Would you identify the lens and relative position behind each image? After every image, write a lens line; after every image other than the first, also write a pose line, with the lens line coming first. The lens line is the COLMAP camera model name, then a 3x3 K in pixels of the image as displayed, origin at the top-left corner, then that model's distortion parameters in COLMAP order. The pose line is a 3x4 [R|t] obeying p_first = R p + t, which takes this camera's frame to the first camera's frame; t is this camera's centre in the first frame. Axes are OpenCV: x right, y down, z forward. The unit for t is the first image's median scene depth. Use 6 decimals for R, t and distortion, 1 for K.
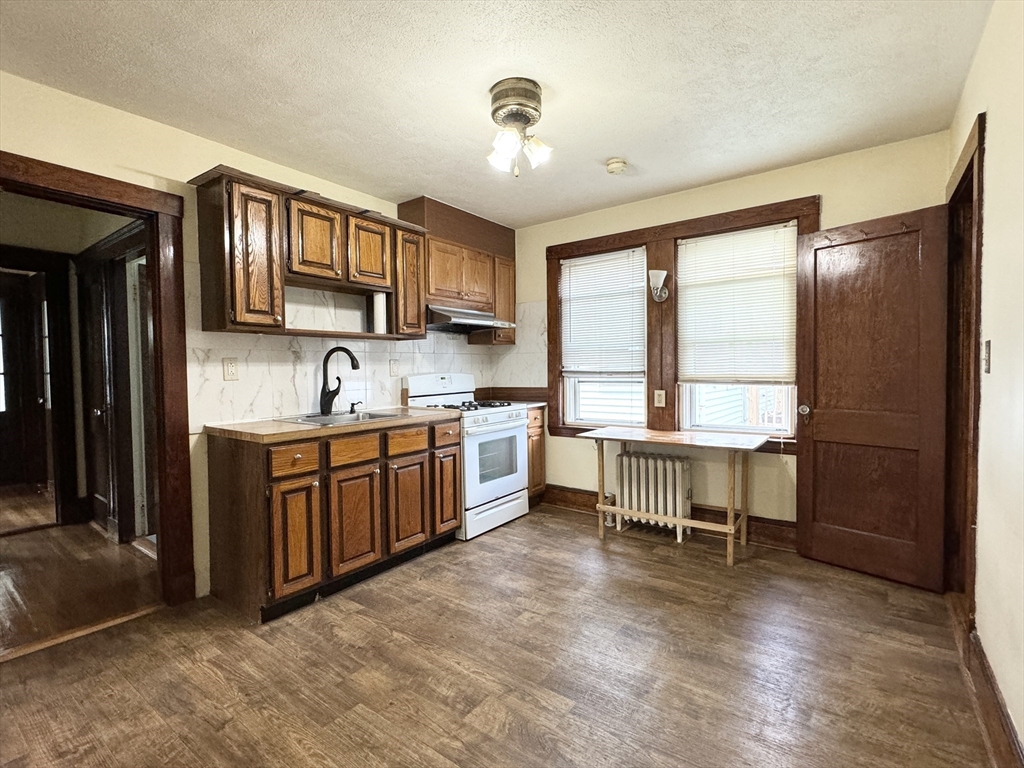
lens RADIAL K [[487.4, 0, 509.9], [0, 487.4, 385.3], [0, 0, 1]] dist [-0.001140, -0.000219]
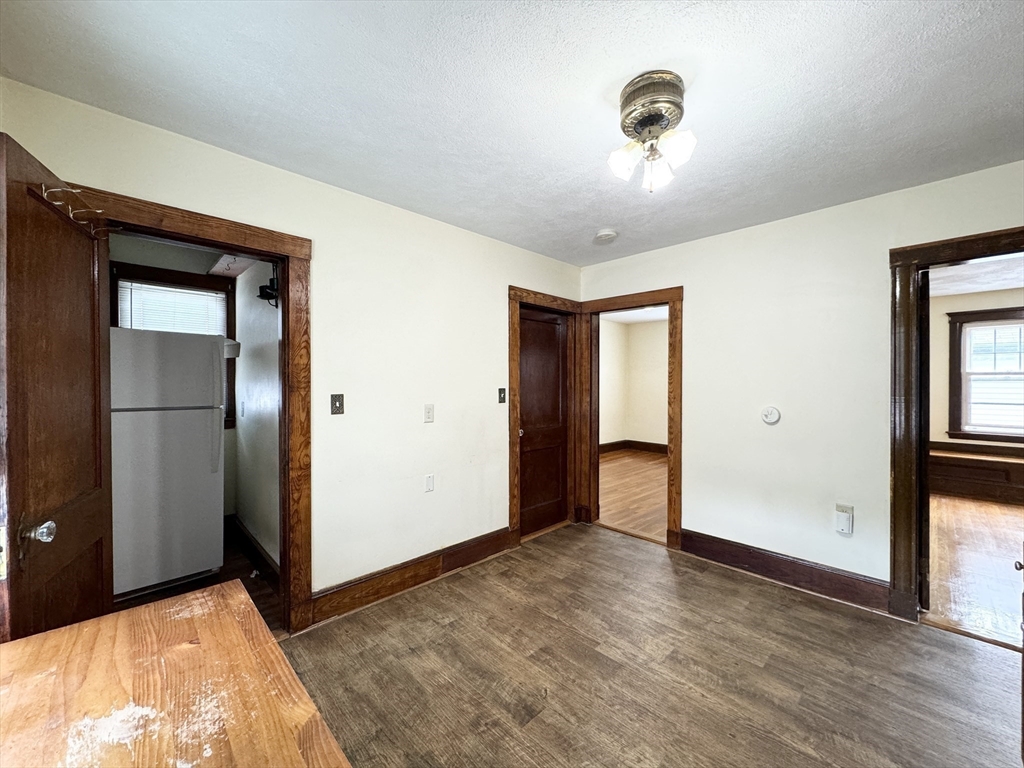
lens RADIAL K [[404.8, 0, 515.7], [0, 404.8, 386.3], [0, 0, 1]] dist [-0.001317, -0.000112]
pose [[-0.988399, 0.009223, 0.151598, 0.099307], [0.016226, 0.998854, 0.045021, -0.090068], [-0.151009, 0.046958, -0.987416, 1.202100]]
